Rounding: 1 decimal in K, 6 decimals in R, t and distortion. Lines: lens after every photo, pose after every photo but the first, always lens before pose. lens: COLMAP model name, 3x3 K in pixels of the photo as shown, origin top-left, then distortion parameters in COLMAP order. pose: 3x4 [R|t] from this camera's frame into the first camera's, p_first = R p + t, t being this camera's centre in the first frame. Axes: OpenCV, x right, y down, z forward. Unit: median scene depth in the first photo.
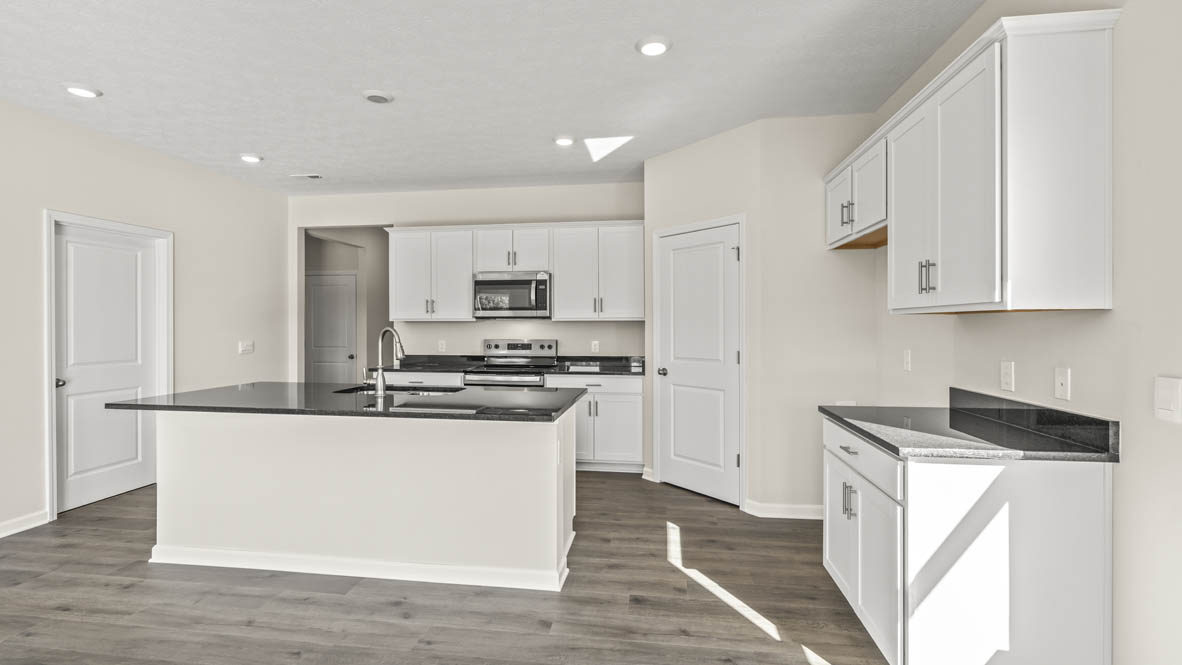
lens RADIAL K [[526.1, 0, 588.0], [0, 526.1, 325.8], [0, 0, 1]] dist [-0.002793, -0.000471]
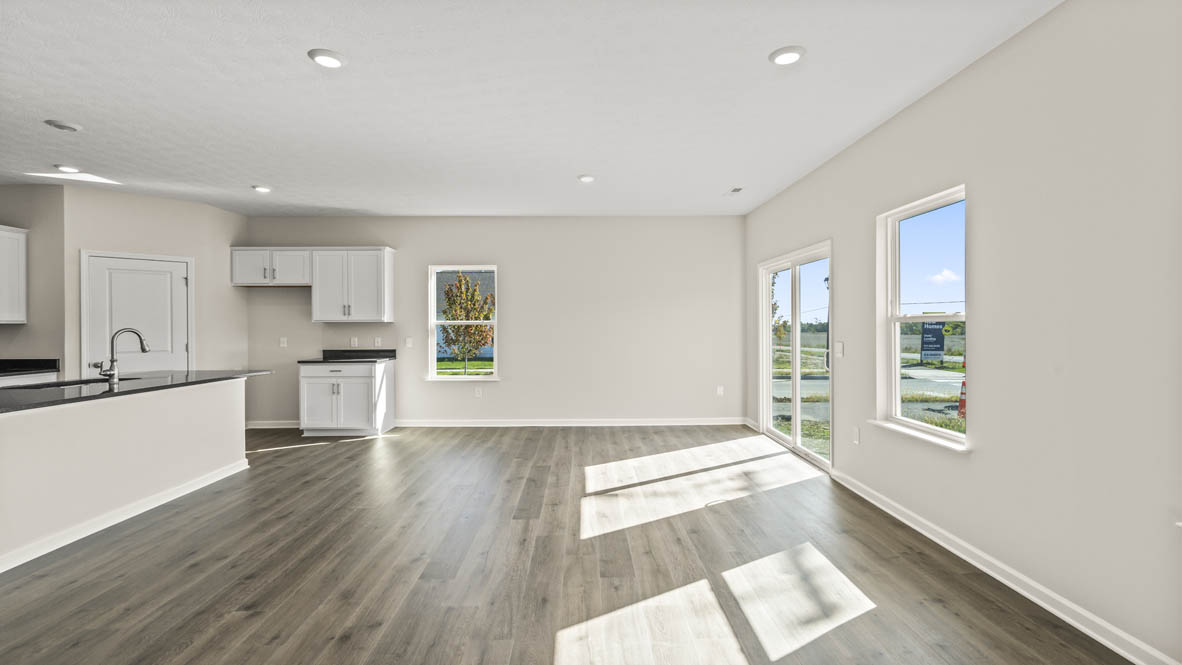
lens RADIAL K [[526.1, 0, 588.0], [0, 526.1, 325.8], [0, 0, 1]] dist [-0.002793, -0.000471]
pose [[-0.151698, 0.001927, 0.988425, -1.409934], [0.008217, 0.999966, -0.000688, 0.005245], [-0.988393, 0.008017, -0.151708, 0.053270]]
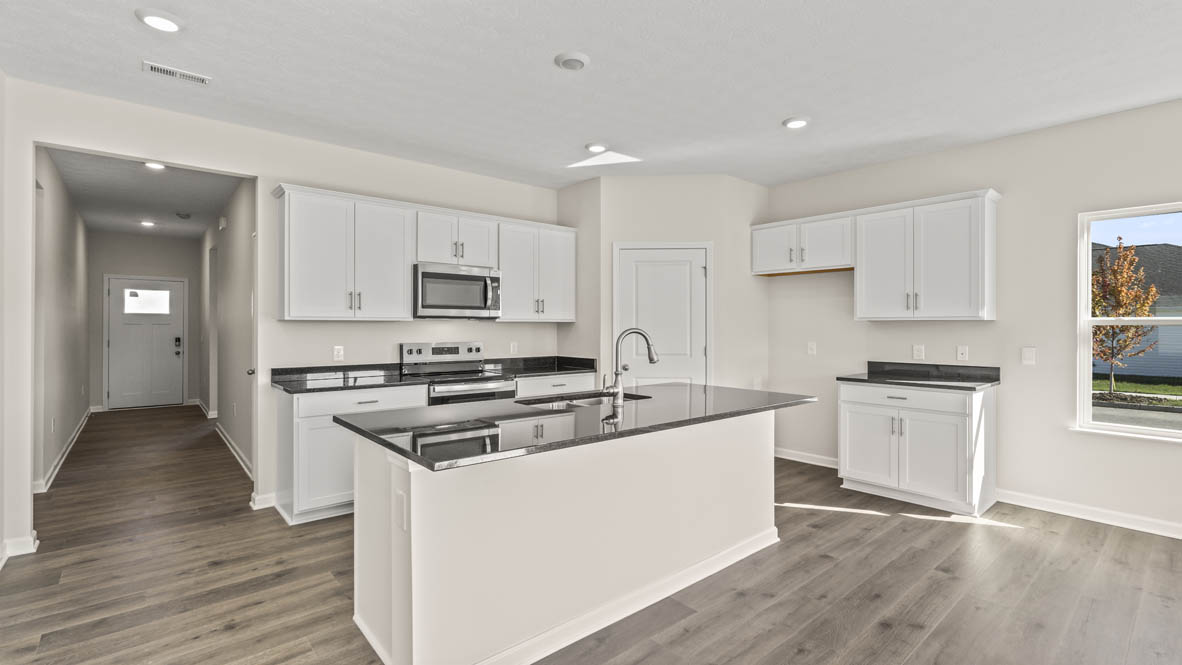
lens RADIAL K [[526.1, 0, 588.0], [0, 526.1, 325.8], [0, 0, 1]] dist [-0.002793, -0.000471]
pose [[0.663965, 0.002950, 0.747758, -0.860353], [-0.001165, 0.999995, -0.002911, 0.000881], [-0.747763, 0.001062, 0.663965, 0.343772]]
